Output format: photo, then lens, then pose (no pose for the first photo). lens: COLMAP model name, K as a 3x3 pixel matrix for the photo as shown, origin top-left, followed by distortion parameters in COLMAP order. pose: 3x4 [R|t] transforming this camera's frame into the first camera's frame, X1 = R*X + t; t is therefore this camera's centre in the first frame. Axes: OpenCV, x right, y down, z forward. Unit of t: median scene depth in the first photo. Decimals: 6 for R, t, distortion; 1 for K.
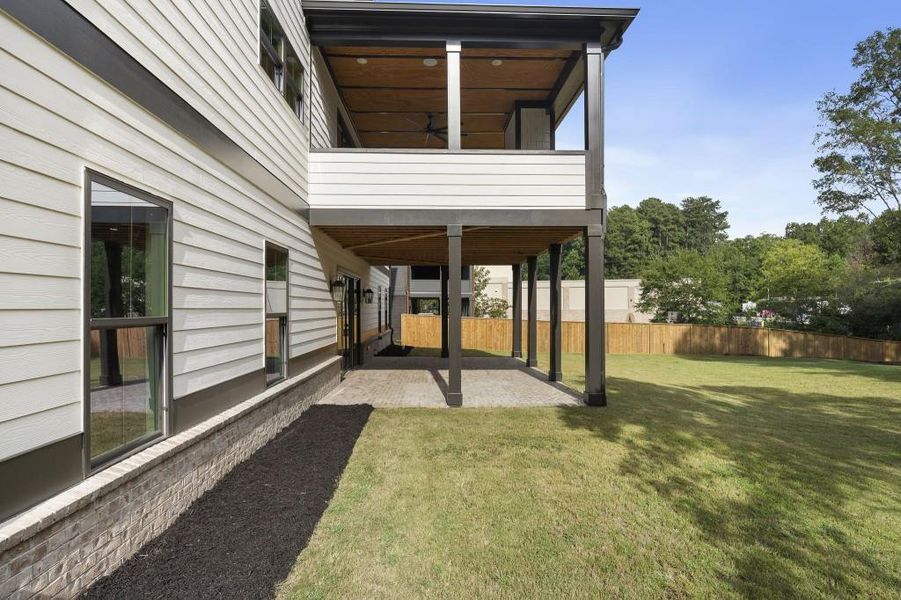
lens RADIAL K [[426.1, 0, 455.2], [0, 426.1, 303.2], [0, 0, 1]] dist [-0.001807, -0.000023]
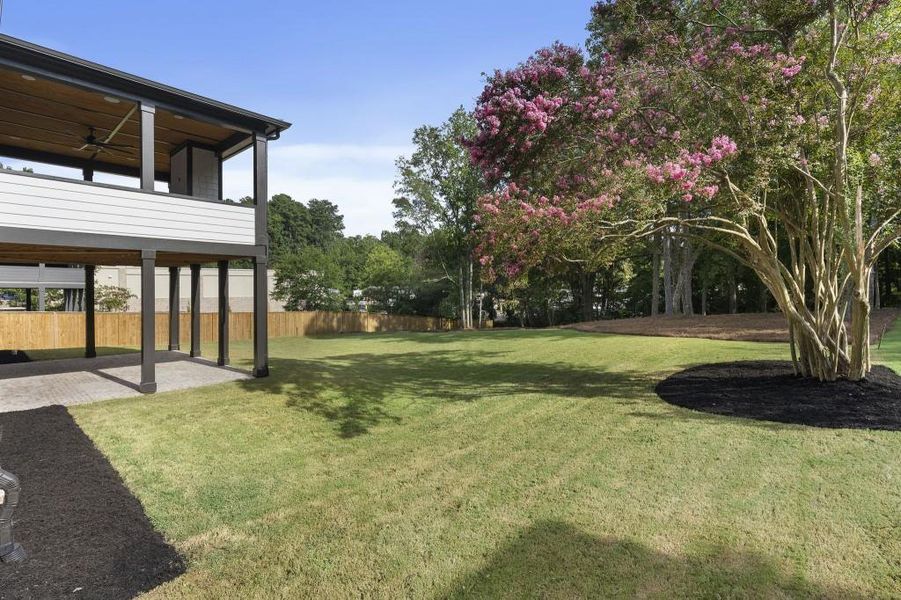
lens RADIAL K [[426.1, 0, 455.2], [0, 426.1, 303.2], [0, 0, 1]] dist [-0.001807, -0.000023]
pose [[0.678951, -0.019105, 0.733935, -0.110278], [-0.012254, 0.999227, 0.037346, -0.029607], [-0.734081, -0.034350, 0.678192, -0.182664]]
